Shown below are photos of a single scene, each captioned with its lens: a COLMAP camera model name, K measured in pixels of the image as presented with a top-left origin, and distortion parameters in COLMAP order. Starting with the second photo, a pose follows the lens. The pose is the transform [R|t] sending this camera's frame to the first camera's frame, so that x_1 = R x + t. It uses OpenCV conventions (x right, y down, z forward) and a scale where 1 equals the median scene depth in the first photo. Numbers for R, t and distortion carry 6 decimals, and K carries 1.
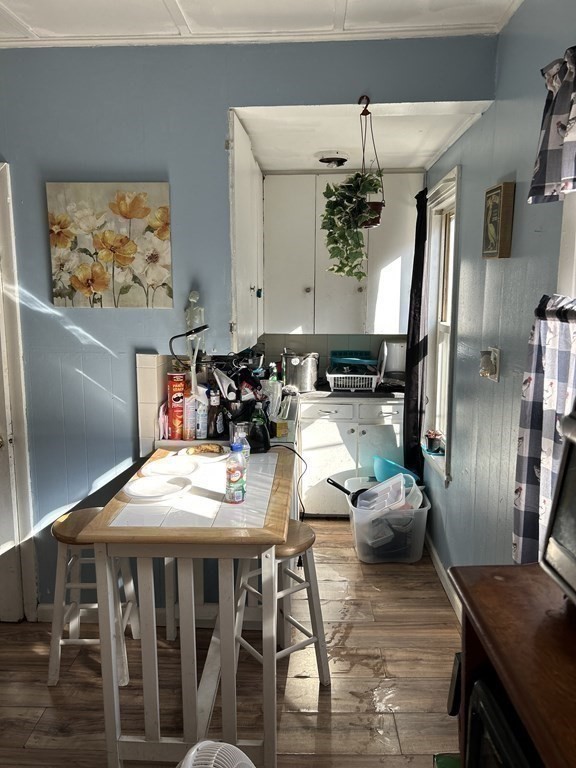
lens RADIAL K [[575.1, 0, 287.2], [0, 575.1, 384.8], [0, 0, 1]] dist [0.000770, 0.000575]
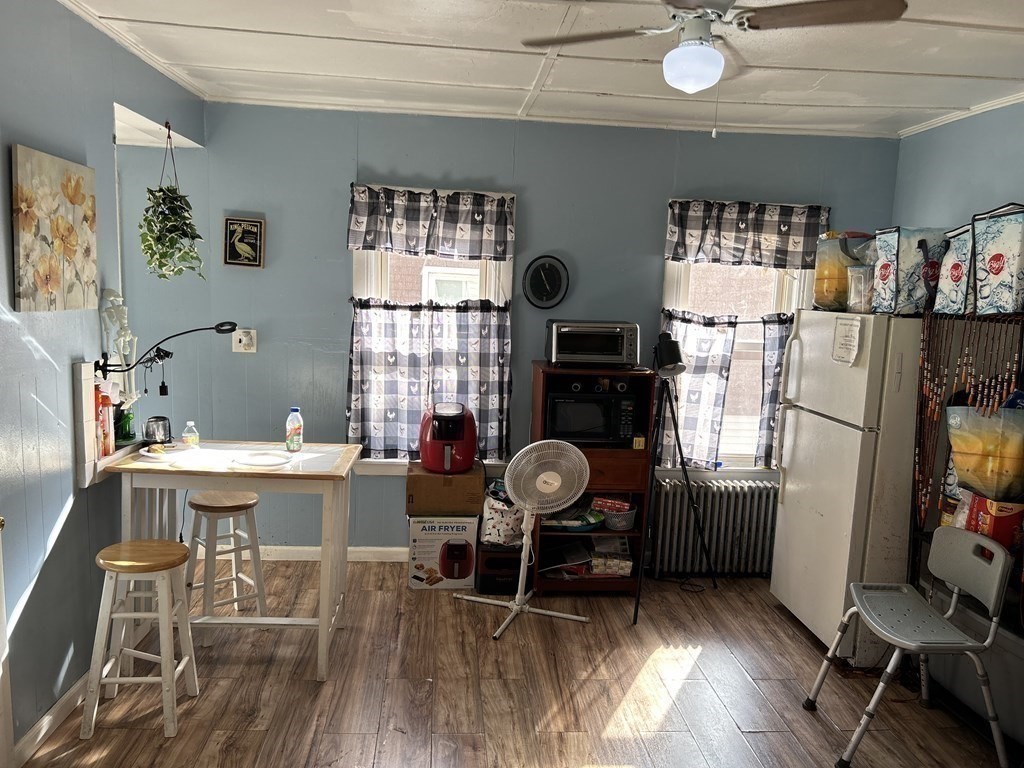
lens RADIAL K [[766.8, 0, 511.8], [0, 766.8, 383.2], [0, 0, 1]] dist [0.000770, 0.000575]
pose [[-0.110723, -0.131194, 0.985154, -1.474057], [0.112741, 0.983192, 0.143604, -0.118545], [-0.987436, 0.126968, -0.094071, 0.497943]]
